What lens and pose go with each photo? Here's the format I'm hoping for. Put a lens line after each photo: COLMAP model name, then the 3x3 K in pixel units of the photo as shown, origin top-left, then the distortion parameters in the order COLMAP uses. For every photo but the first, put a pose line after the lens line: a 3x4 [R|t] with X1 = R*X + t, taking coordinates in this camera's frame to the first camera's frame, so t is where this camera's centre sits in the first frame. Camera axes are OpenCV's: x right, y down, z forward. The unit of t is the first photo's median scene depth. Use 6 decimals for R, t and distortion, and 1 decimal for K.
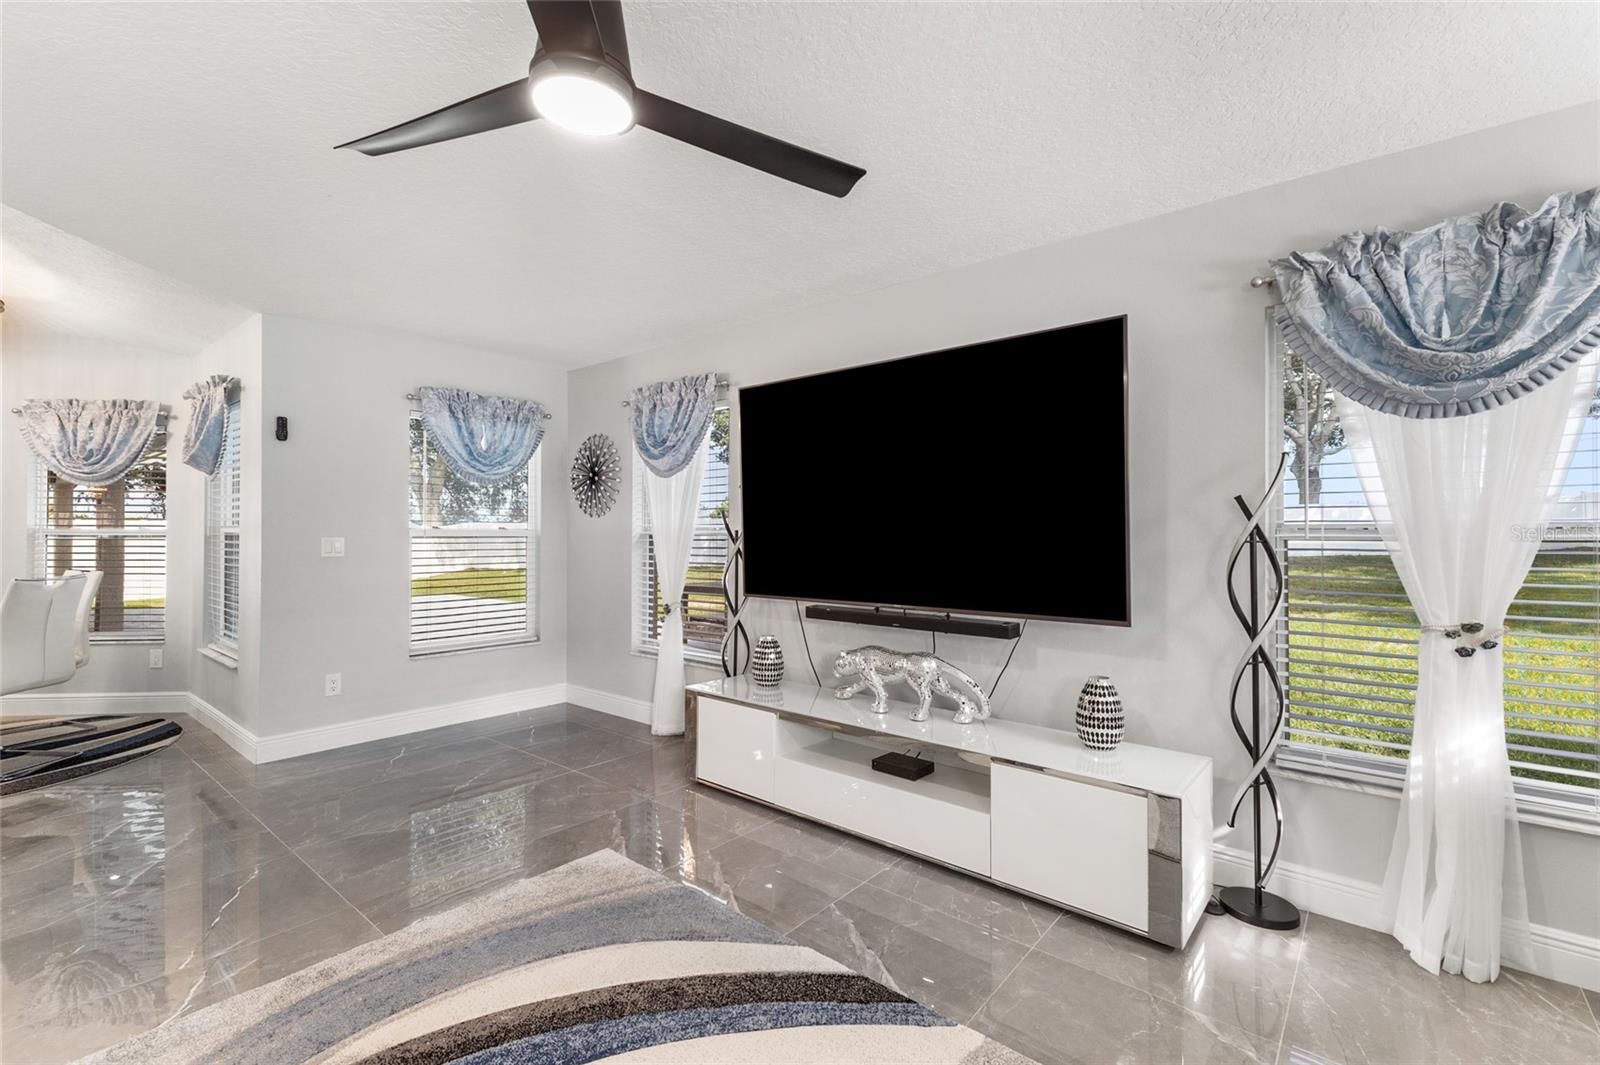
lens RADIAL K [[710.0, 0, 792.8], [0, 710.0, 532.4], [0, 0, 1]] dist [0.013183, -0.001485]
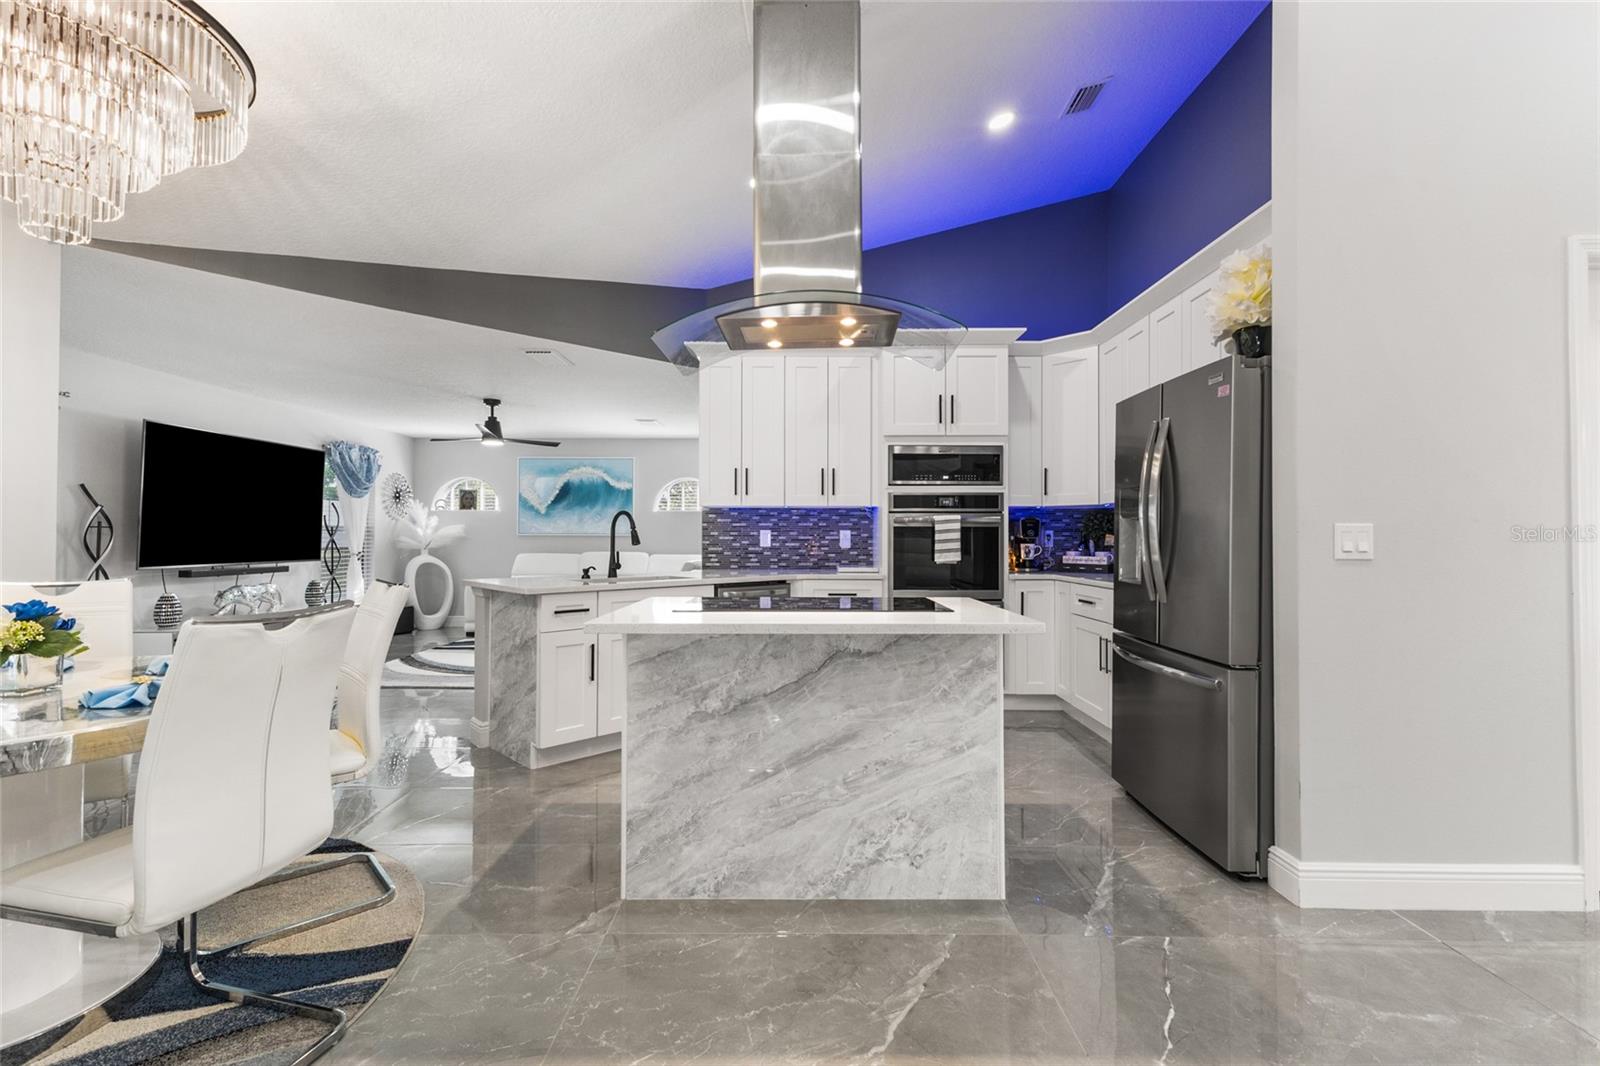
lens RADIAL K [[710.0, 0, 798.8], [0, 710.0, 531.7], [0, 0, 1]] dist [0.013183, -0.001485]
pose [[-0.656462, 0.000123, 0.754359, -1.942063], [-0.019057, 0.999678, -0.016746, 0.019866], [-0.754118, -0.025369, -0.656249, 0.964281]]
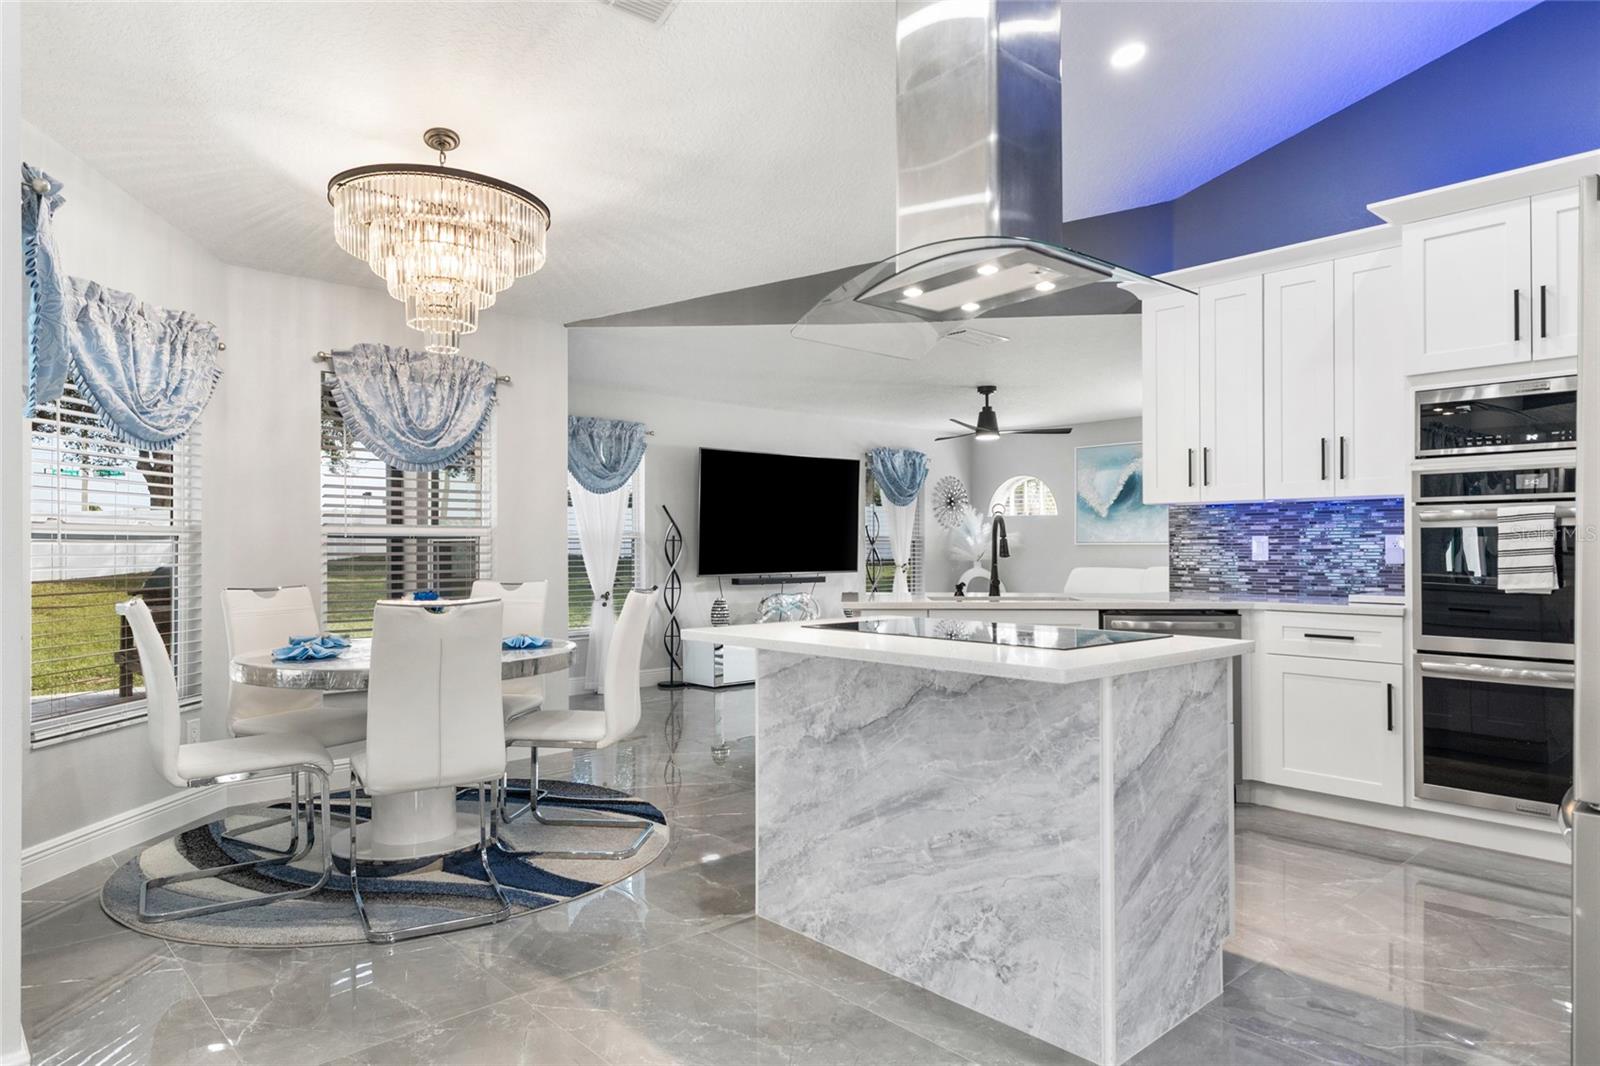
lens RADIAL K [[960.3, 0, 792.8], [0, 960.3, 540.9], [0, 0, 1]] dist [0.014262, -0.003687]
pose [[0.119110, 0.001573, 0.992880, -2.188235], [-0.015468, 0.999880, 0.000272, 0.010167], [-0.992761, -0.015391, 0.119120, 0.546810]]
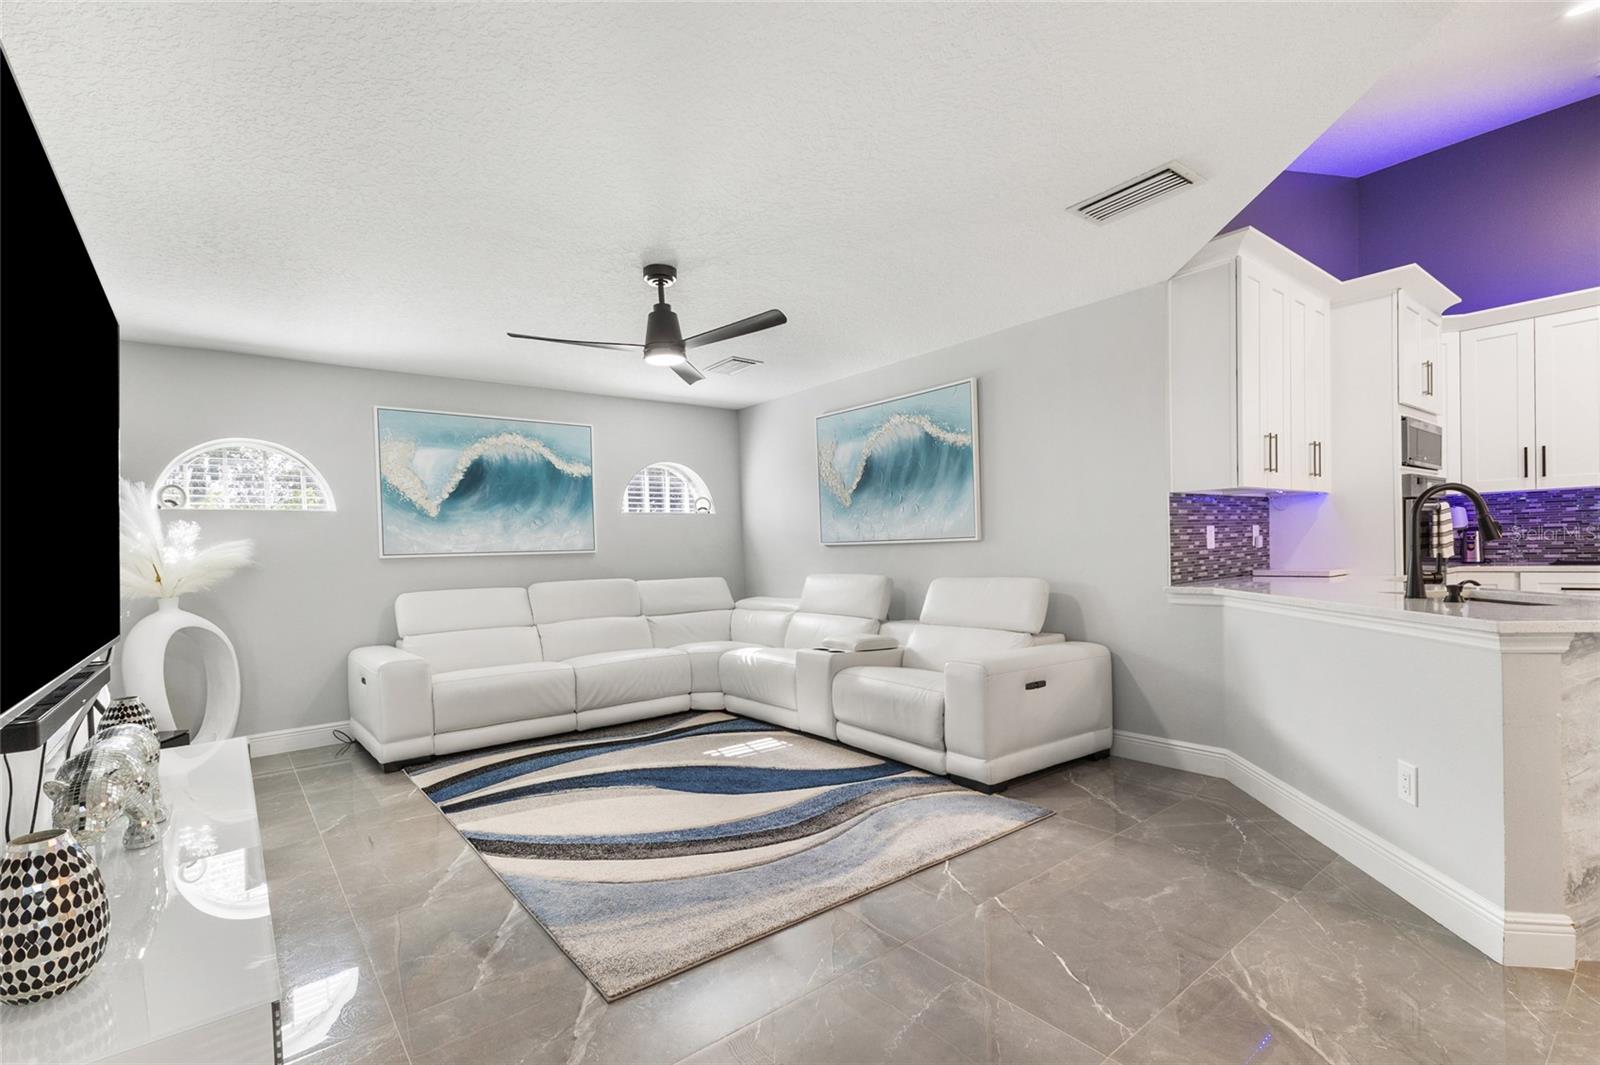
lens RADIAL K [[710.0, 0, 792.1], [0, 710.0, 561.3], [0, 0, 1]] dist [0.013183, -0.001485]
pose [[-0.982437, 0.022645, 0.185213, -0.412735], [0.023267, 0.999729, 0.001187, 0.030107], [-0.185136, 0.005475, -0.982698, 1.193947]]
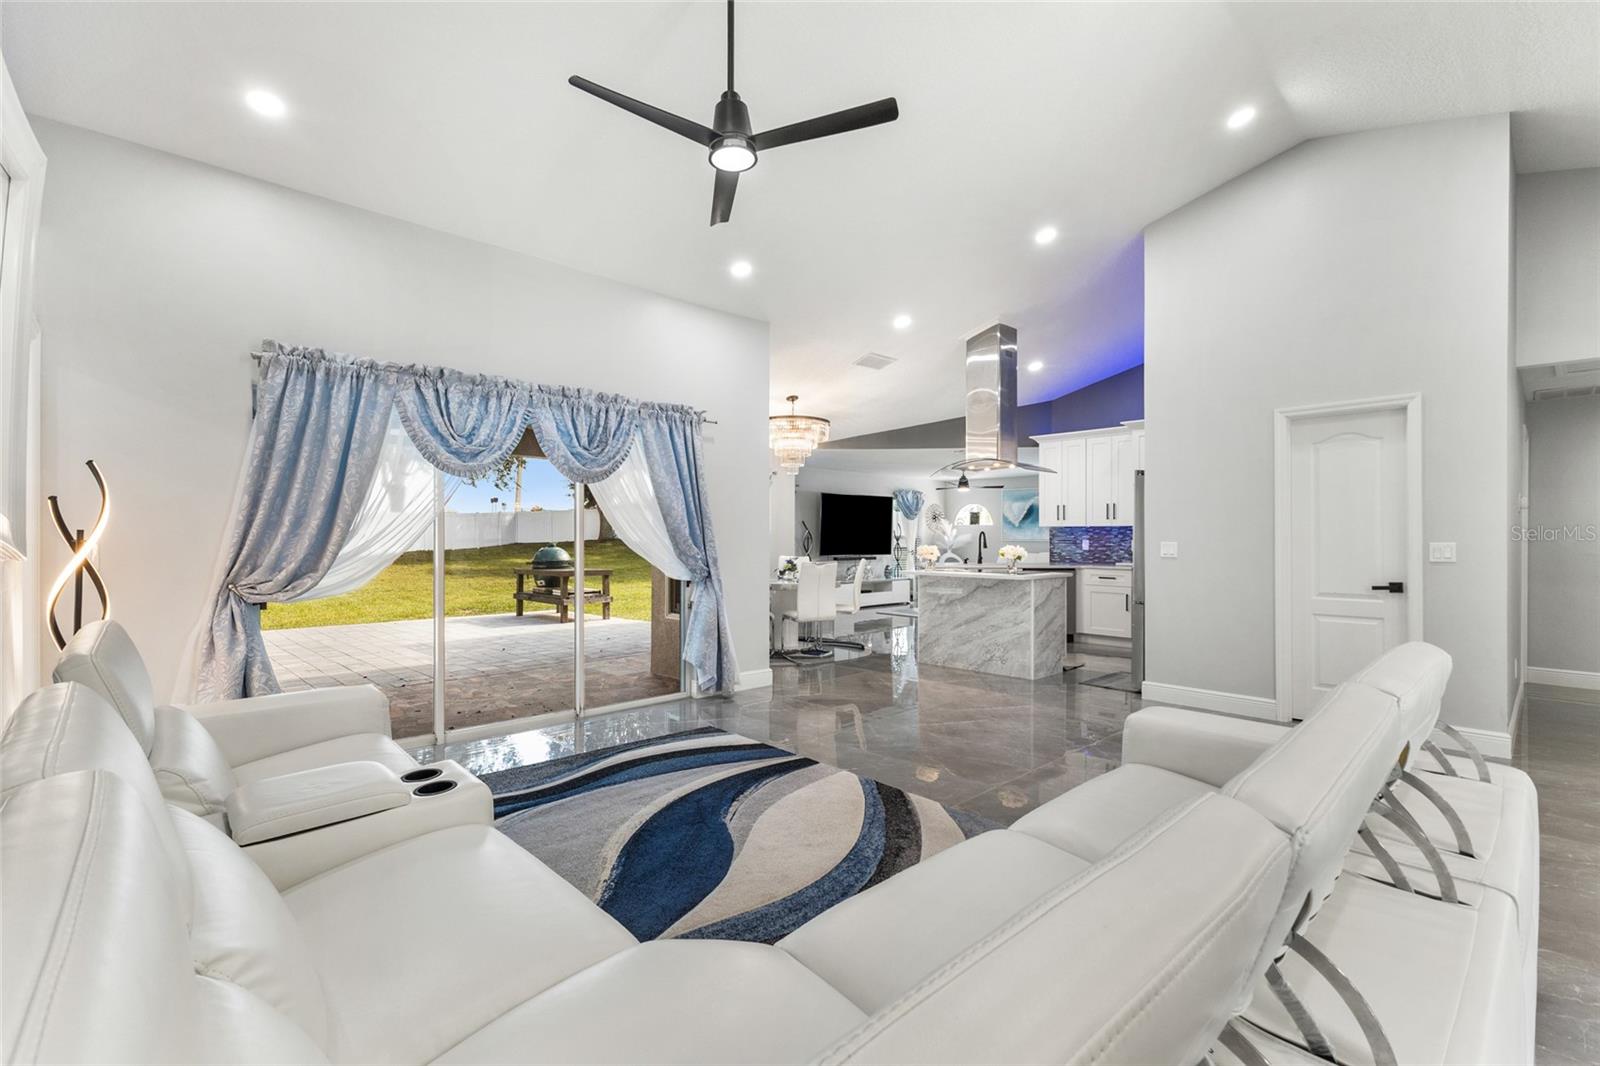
lens RADIAL K [[710.0, 0, 794.8], [0, 710.0, 535.9], [0, 0, 1]] dist [0.013183, -0.001485]
pose [[0.093530, -0.002146, 0.995614, -3.300320], [-0.019919, 0.999793, 0.004027, -0.010079], [-0.995417, -0.020208, 0.093468, 0.827285]]
